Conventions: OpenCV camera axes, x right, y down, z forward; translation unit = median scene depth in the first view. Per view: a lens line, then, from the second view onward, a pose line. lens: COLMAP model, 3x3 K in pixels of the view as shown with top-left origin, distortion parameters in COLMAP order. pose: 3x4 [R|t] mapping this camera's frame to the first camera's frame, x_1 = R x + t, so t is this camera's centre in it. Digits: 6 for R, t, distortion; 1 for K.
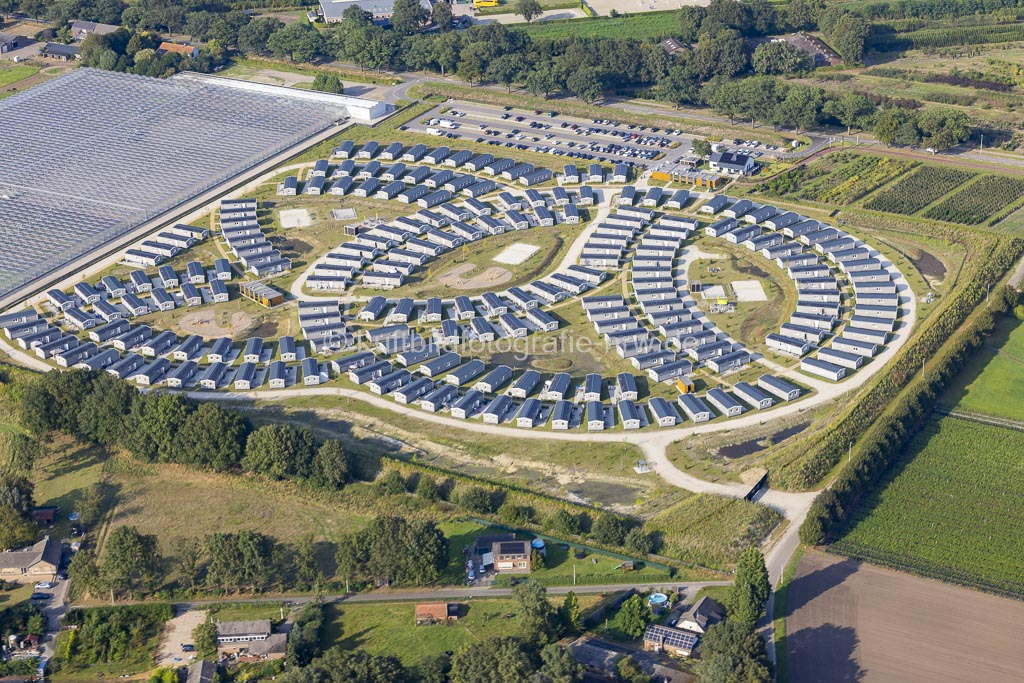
lens RADIAL K [[2046.8, 0, 512.0], [0, 2046.8, 341.5], [0, 0, 1]] dist [0.045887, 0.176156]
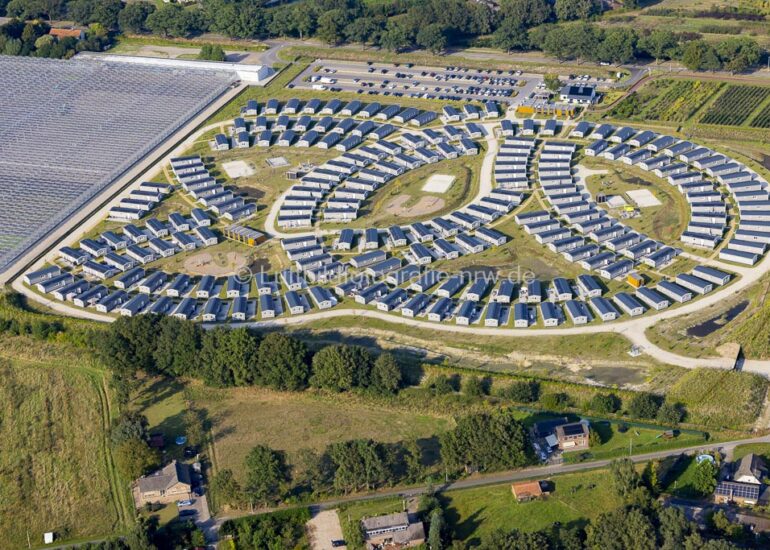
lens RADIAL K [[1645.8, 0, 385.0], [0, 1645.8, 275.0], [0, 0, 1]] dist [0.048159, 0.100748]
pose [[0.985980, -0.090660, 0.140083, -0.179186], [0.087903, 0.995796, 0.025761, -0.017963], [-0.141829, -0.013086, 0.989805, 0.048908]]
